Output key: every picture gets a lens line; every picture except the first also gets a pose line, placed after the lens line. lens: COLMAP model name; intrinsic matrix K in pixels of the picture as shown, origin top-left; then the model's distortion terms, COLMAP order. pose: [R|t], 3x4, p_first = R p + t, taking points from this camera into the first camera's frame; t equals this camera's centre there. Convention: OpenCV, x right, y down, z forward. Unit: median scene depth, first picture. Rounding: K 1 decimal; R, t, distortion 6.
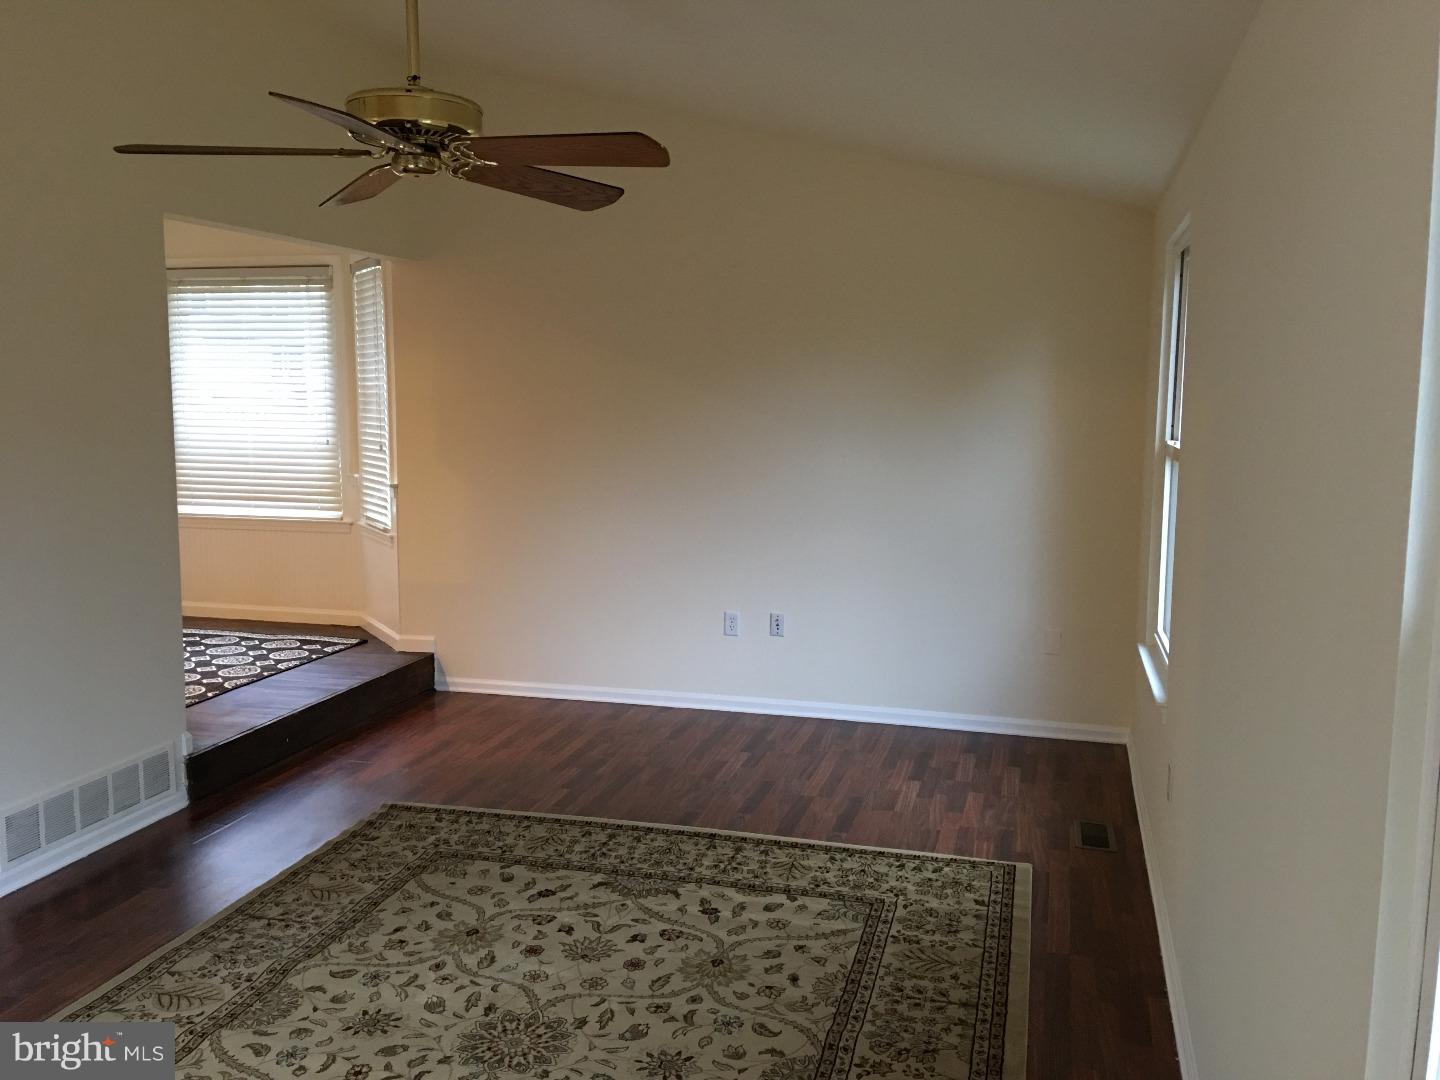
lens RADIAL K [[1199.2, 0, 720.0], [0, 1199.2, 540.0], [0, 0, 1]] dist [0.003213, 0.000788]
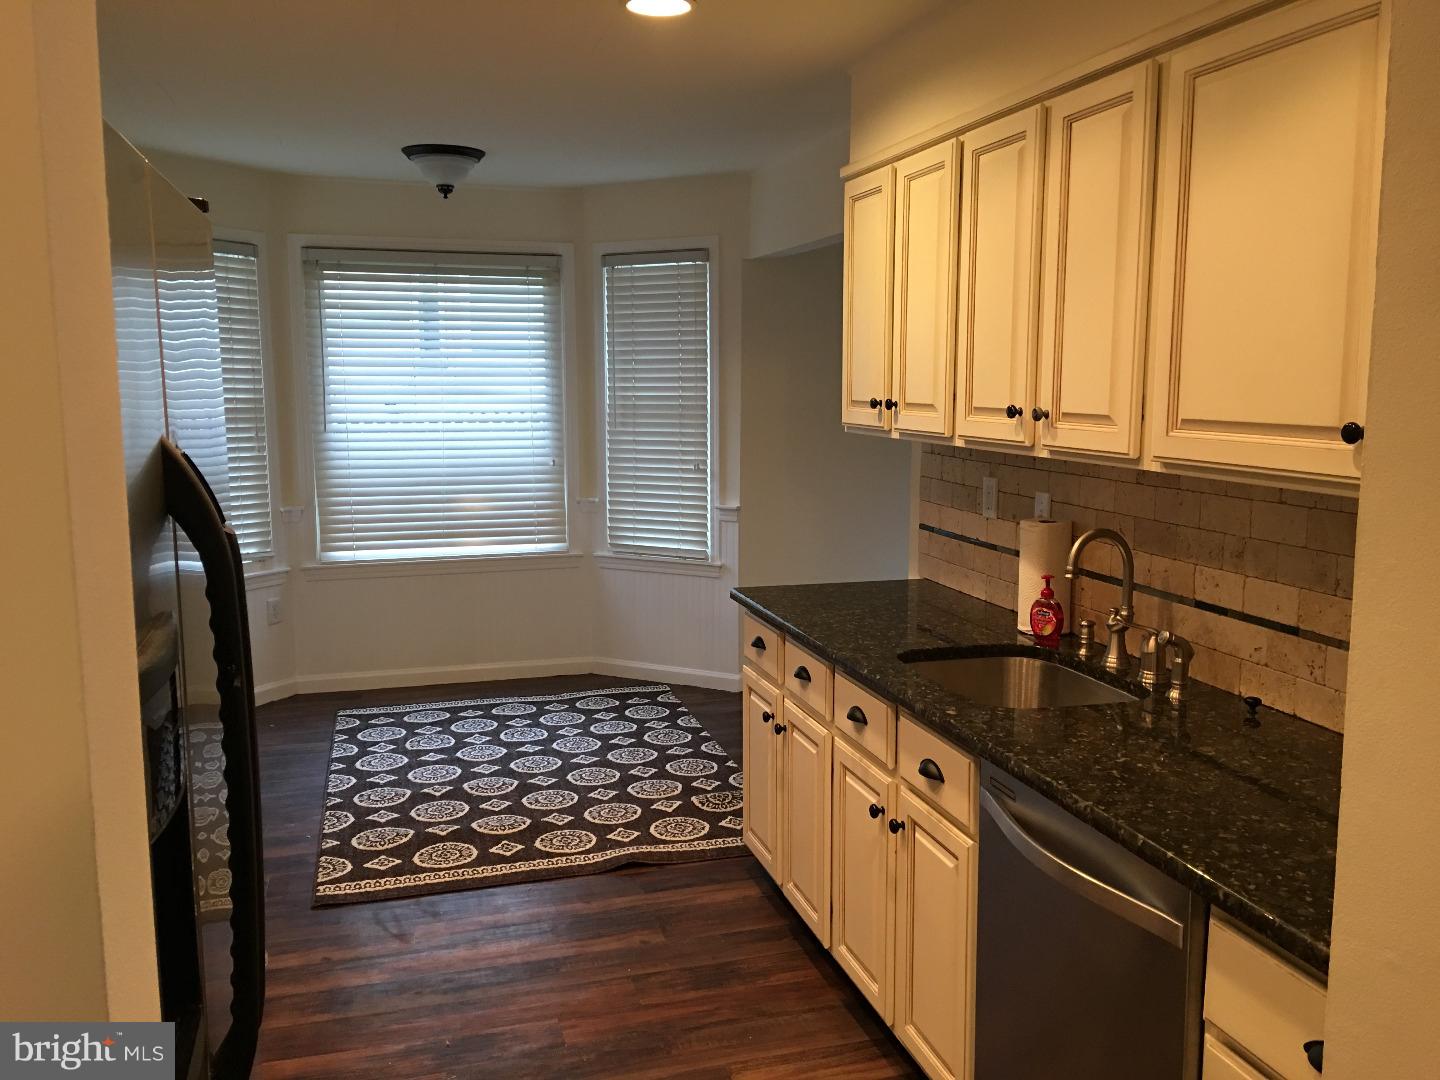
lens RADIAL K [[1199.2, 0, 720.0], [0, 1199.2, 540.0], [0, 0, 1]] dist [0.003213, 0.000788]
pose [[0.855159, -0.073430, 0.513138, -0.669299], [0.068094, 0.997251, 0.029226, -0.043994], [-0.513874, 0.009949, 0.857808, 0.210915]]
